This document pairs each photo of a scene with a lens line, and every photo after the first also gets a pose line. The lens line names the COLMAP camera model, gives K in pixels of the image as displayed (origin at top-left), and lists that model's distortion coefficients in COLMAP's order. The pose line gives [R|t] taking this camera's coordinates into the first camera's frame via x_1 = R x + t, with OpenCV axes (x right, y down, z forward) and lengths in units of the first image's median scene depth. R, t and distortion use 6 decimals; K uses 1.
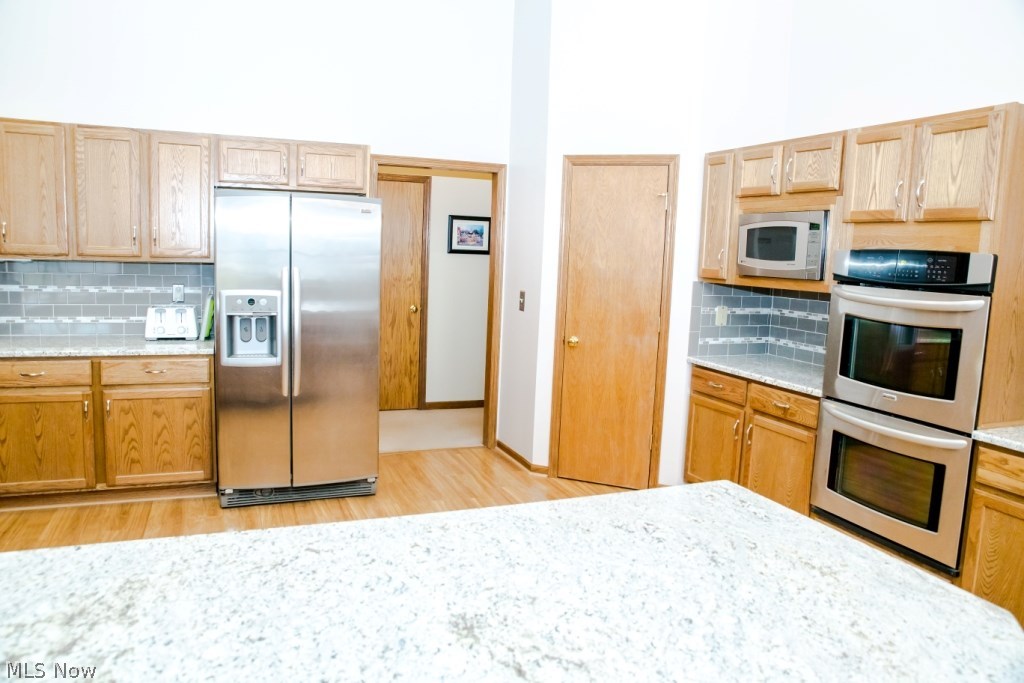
lens RADIAL K [[722.6, 0, 512.0], [0, 722.6, 341.5], [0, 0, 1]] dist [-0.086672, 0.049952]
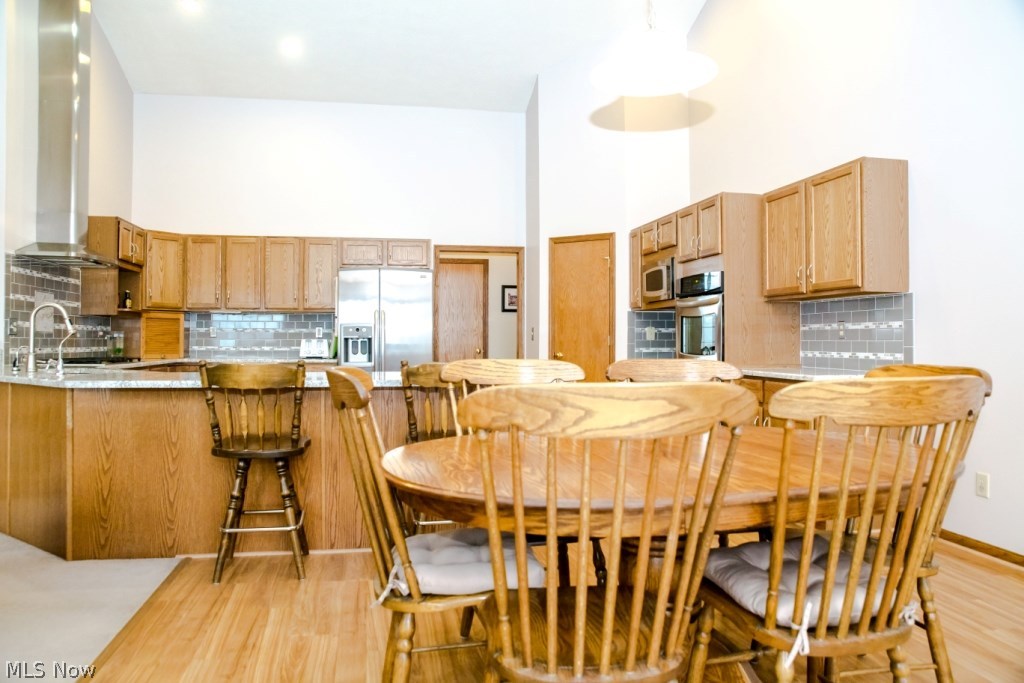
lens RADIAL K [[722.6, 0, 512.0], [0, 722.6, 341.5], [0, 0, 1]] dist [-0.086672, 0.049952]
pose [[0.981825, -0.035924, -0.186358, 0.291182], [0.011712, 0.991519, -0.129430, 0.179177], [0.189428, 0.124895, 0.973919, -0.558931]]
